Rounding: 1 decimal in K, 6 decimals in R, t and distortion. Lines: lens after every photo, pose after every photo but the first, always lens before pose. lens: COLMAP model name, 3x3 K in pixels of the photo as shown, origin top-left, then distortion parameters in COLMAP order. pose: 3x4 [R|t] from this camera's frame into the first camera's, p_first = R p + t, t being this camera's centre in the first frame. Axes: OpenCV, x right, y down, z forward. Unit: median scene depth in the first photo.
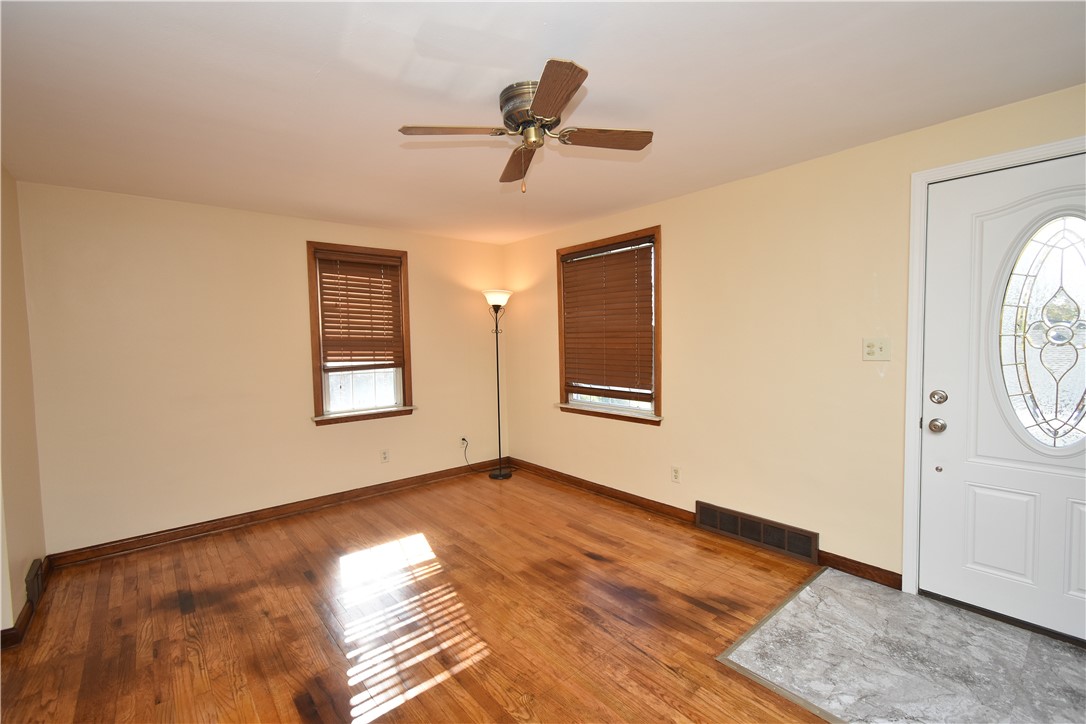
lens RADIAL K [[479.5, 0, 546.7], [0, 479.5, 361.6], [0, 0, 1]] dist [0.002775, -0.000218]
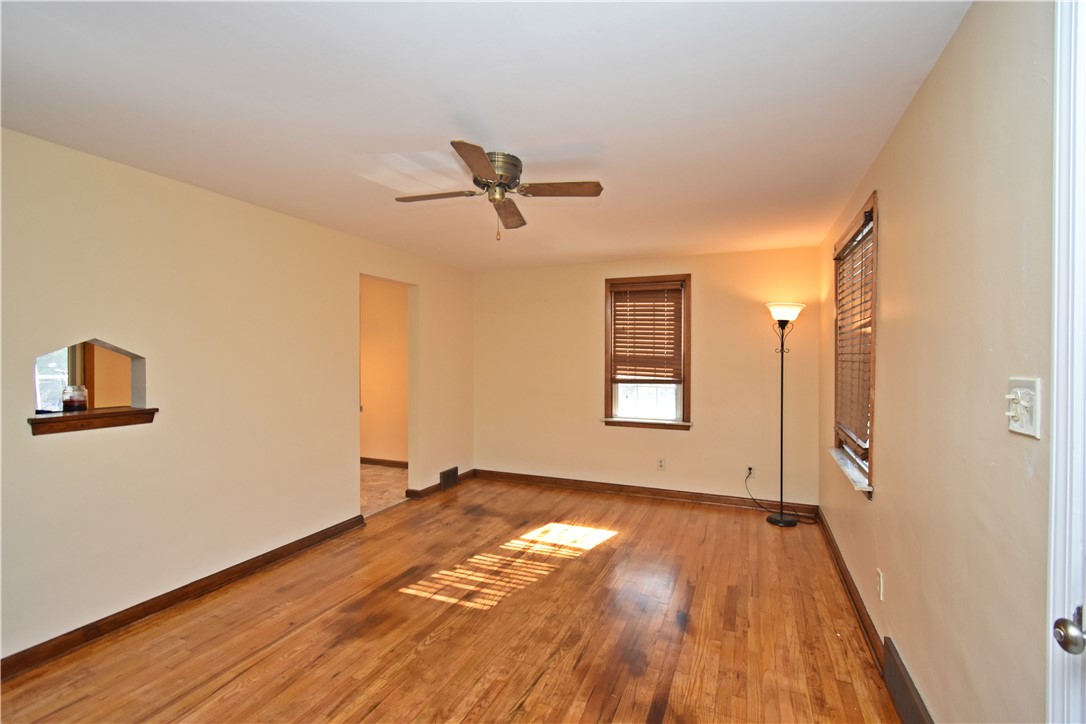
lens RADIAL K [[479.5, 0, 546.7], [0, 479.5, 361.6], [0, 0, 1]] dist [0.002775, -0.000218]
pose [[0.451940, 0.029223, -0.891570, 0.616386], [-0.057026, 0.998365, 0.003816, -0.030605], [0.890224, 0.049118, 0.452867, 0.317353]]
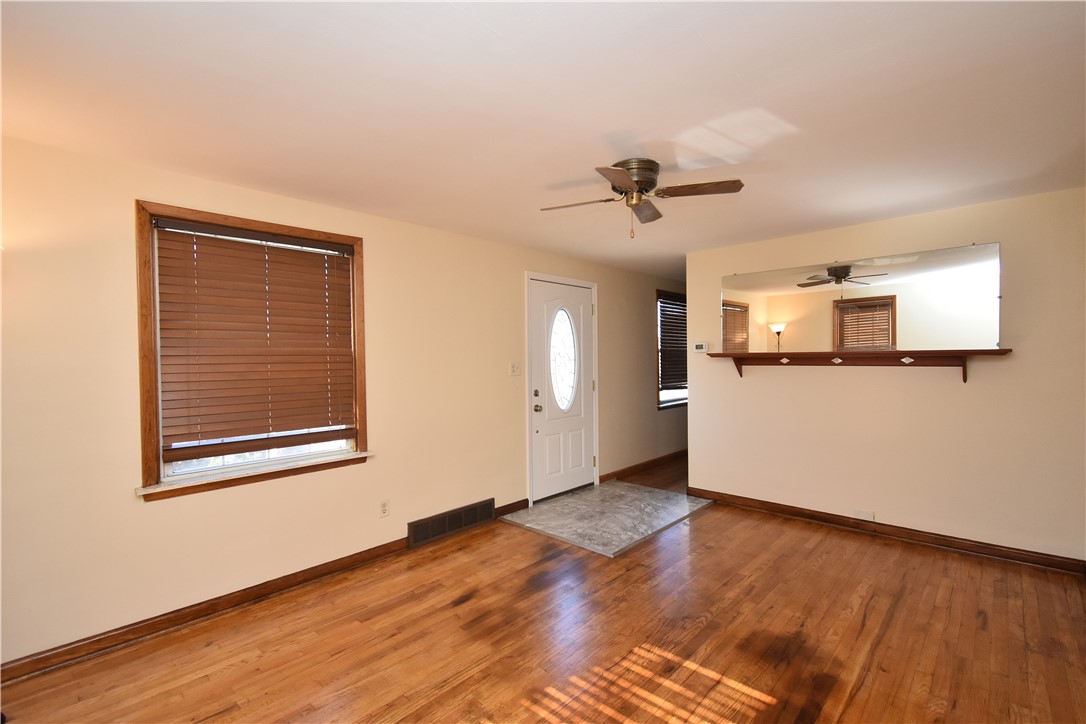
lens RADIAL K [[479.5, 0, 546.7], [0, 479.5, 361.6], [0, 0, 1]] dist [0.002775, -0.000218]
pose [[-0.112649, 0.010759, 0.993577, -0.692579], [0.066739, 0.997765, -0.003238, -0.025821], [-0.991391, 0.065945, -0.113115, 0.766255]]
